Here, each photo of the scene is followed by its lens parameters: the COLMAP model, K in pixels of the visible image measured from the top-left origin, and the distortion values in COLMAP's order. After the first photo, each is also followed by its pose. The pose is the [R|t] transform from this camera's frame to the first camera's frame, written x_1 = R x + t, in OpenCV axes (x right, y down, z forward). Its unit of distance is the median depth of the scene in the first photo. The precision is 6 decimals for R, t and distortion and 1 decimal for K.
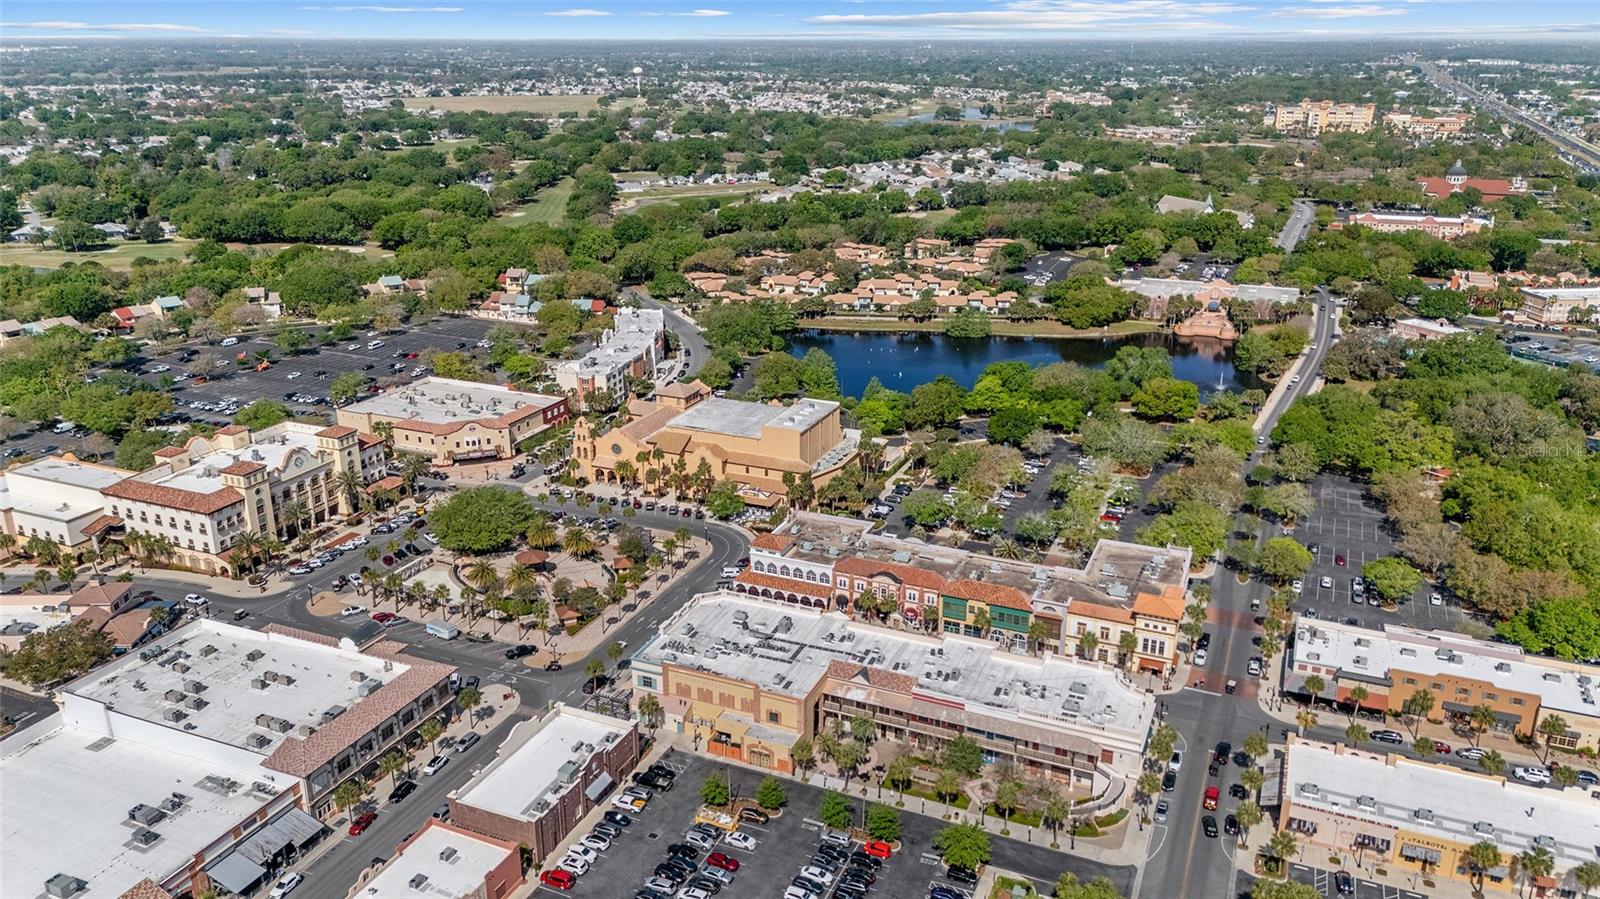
lens RADIAL K [[1174.7, 0, 800.0], [0, 1174.7, 449.5], [0, 0, 1]] dist [0.090377, -0.111286]
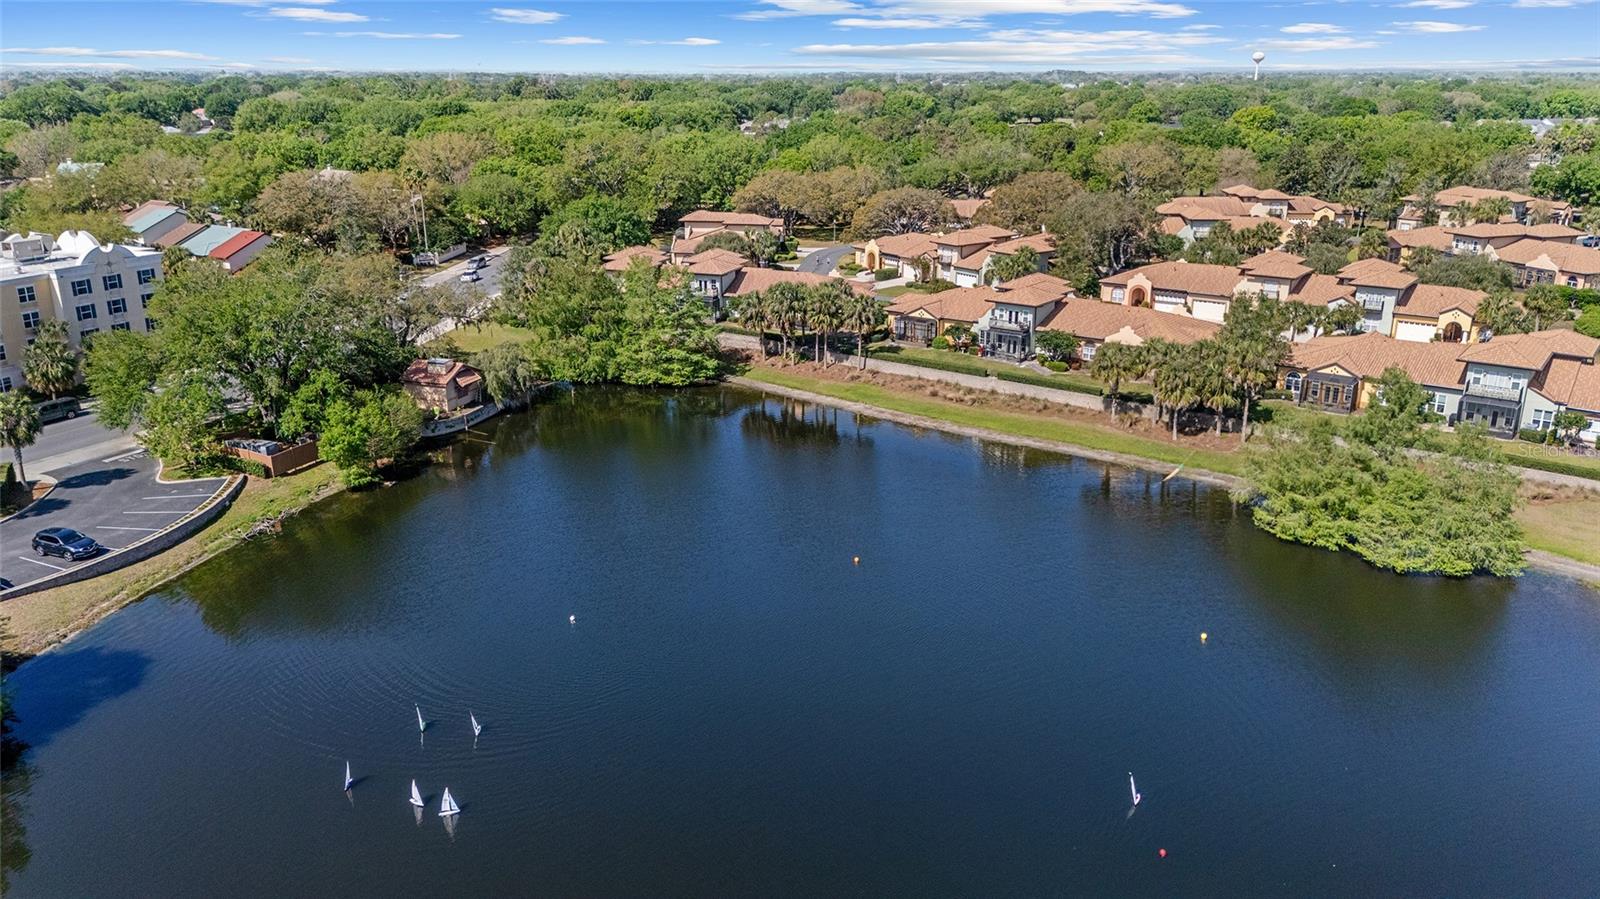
lens RADIAL K [[1174.7, 0, 800.0], [0, 1174.7, 449.5], [0, 0, 1]] dist [0.090377, -0.111286]
pose [[0.850680, 0.161316, -0.500321, 0.132126], [-0.177178, 0.984048, 0.016032, -0.082397], [0.494927, 0.075008, 0.865691, 0.662718]]
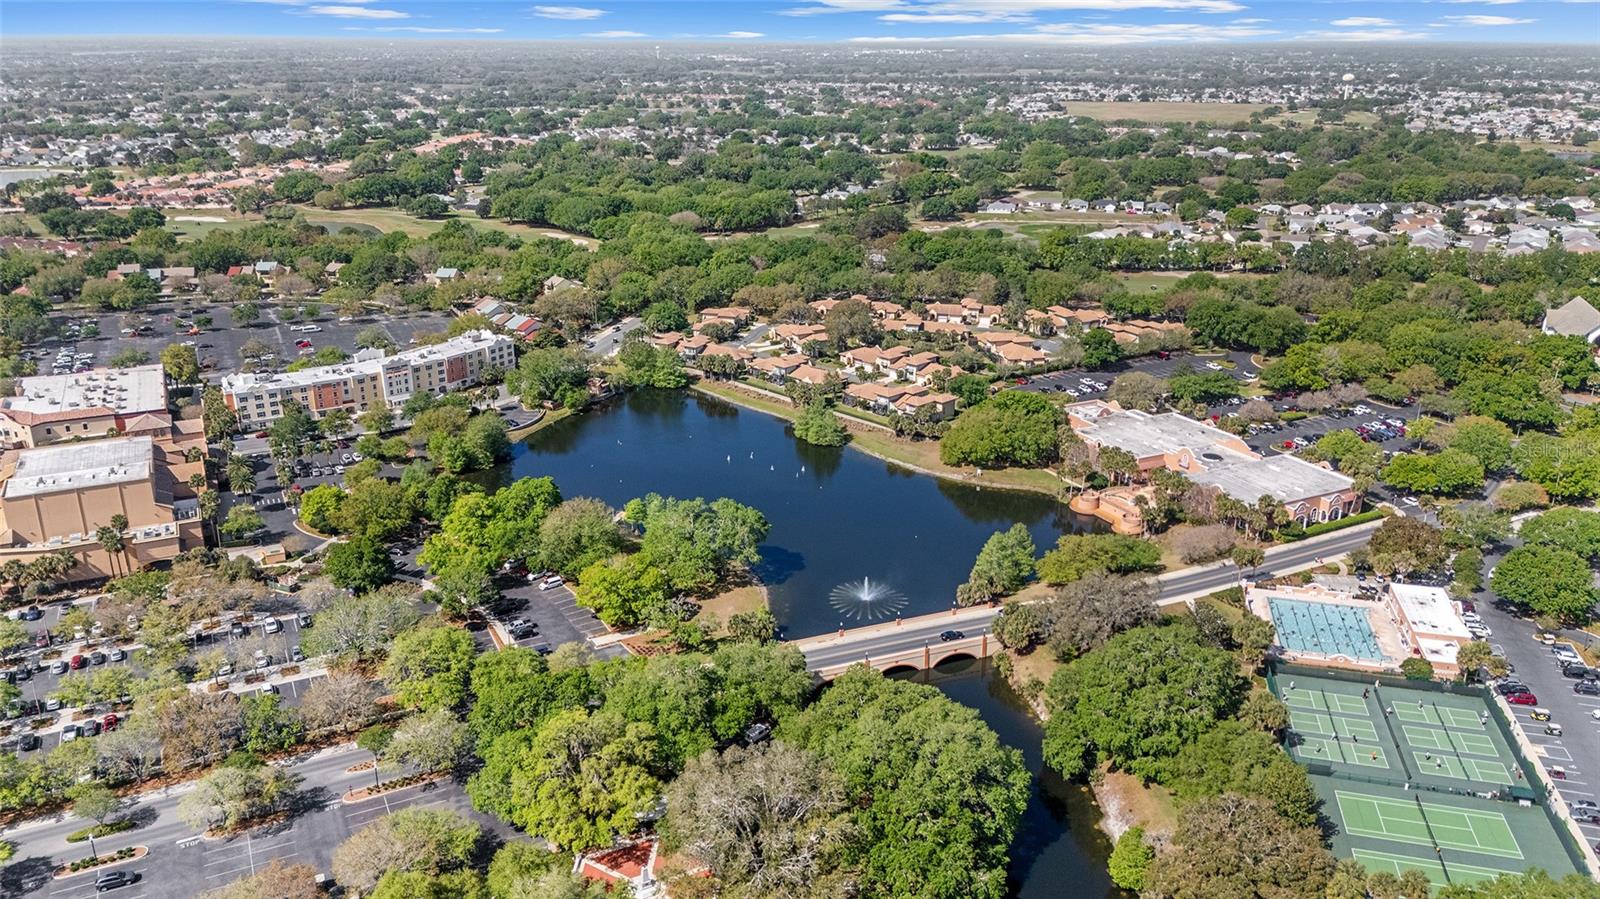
lens RADIAL K [[1174.7, 0, 800.0], [0, 1174.7, 449.5], [0, 0, 1]] dist [0.090377, -0.111286]
pose [[0.767661, 0.214634, -0.603844, 0.487085], [-0.218424, 0.973459, 0.068332, -0.115828], [0.602484, 0.079439, 0.794168, 0.338843]]
